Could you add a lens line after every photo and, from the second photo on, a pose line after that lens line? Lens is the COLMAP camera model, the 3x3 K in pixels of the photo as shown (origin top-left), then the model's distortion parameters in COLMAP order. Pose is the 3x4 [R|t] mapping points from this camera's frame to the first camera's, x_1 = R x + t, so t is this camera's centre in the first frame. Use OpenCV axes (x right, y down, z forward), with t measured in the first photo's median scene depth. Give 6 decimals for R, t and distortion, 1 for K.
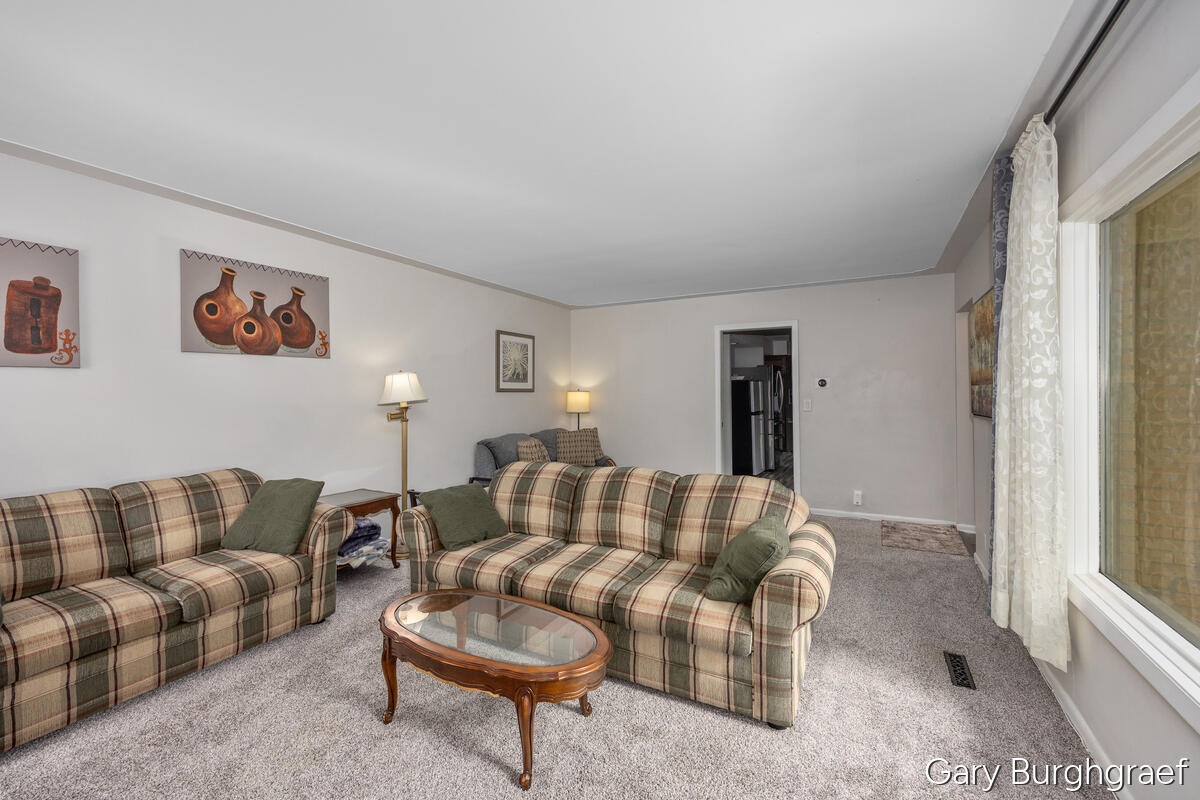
lens RADIAL K [[487.5, 0, 596.7], [0, 487.5, 396.1], [0, 0, 1]] dist [0.000964, -0.000828]
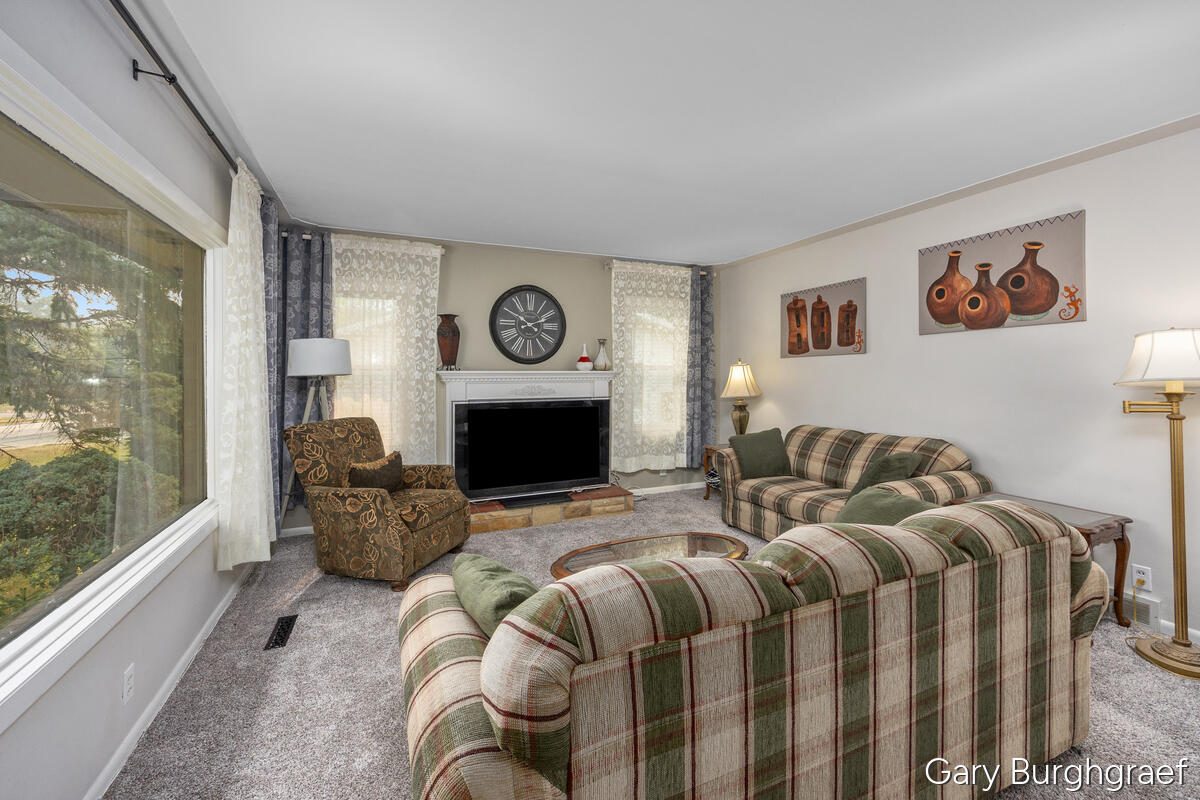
lens RADIAL K [[487.5, 0, 611.2], [0, 487.5, 374.3], [0, 0, 1]] dist [0.000964, -0.000828]
pose [[-0.579038, 0.014819, -0.815166, 0.491608], [0.005924, 0.999885, 0.013968, -0.012815], [0.815279, 0.003259, -0.579059, 0.918229]]
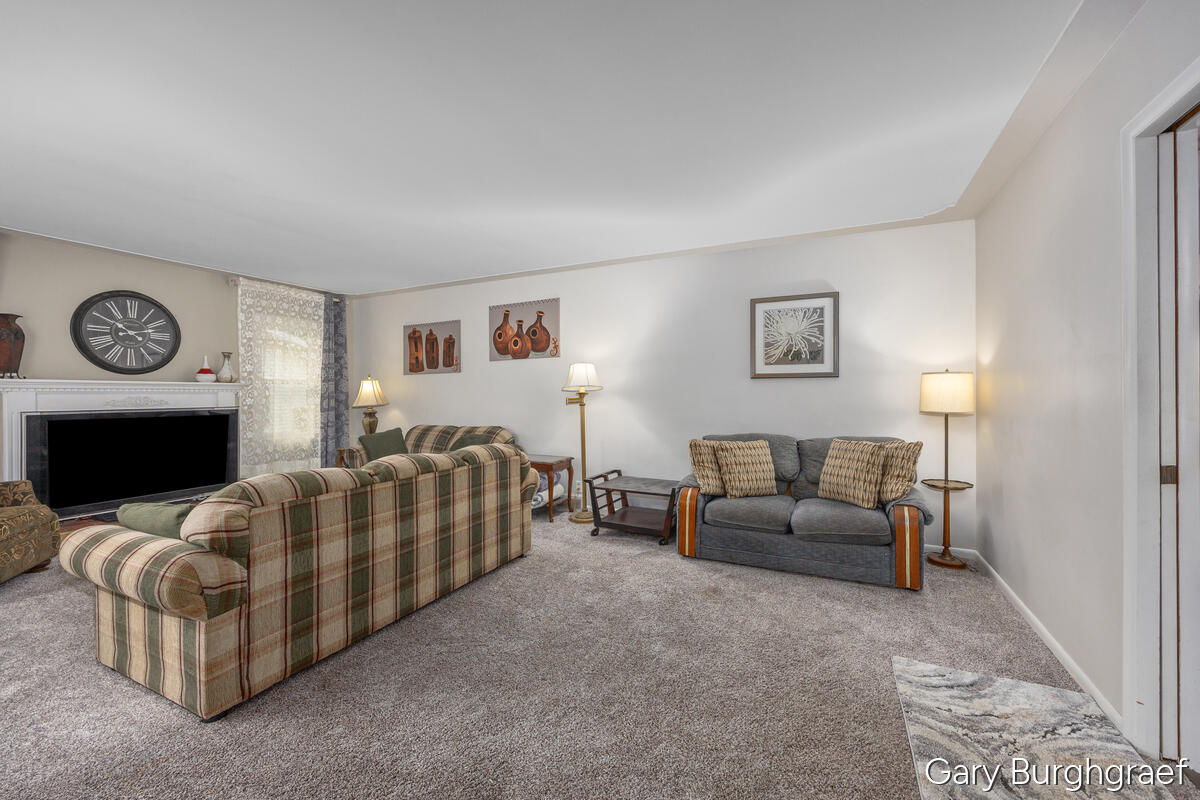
lens RADIAL K [[487.5, 0, 601.4], [0, 487.5, 401.9], [0, 0, 1]] dist [0.000964, -0.000828]
pose [[0.051348, 0.022286, -0.998432, 0.896508], [-0.002516, 0.999751, 0.022186, 0.019943], [0.998678, 0.001373, 0.051391, 1.136516]]
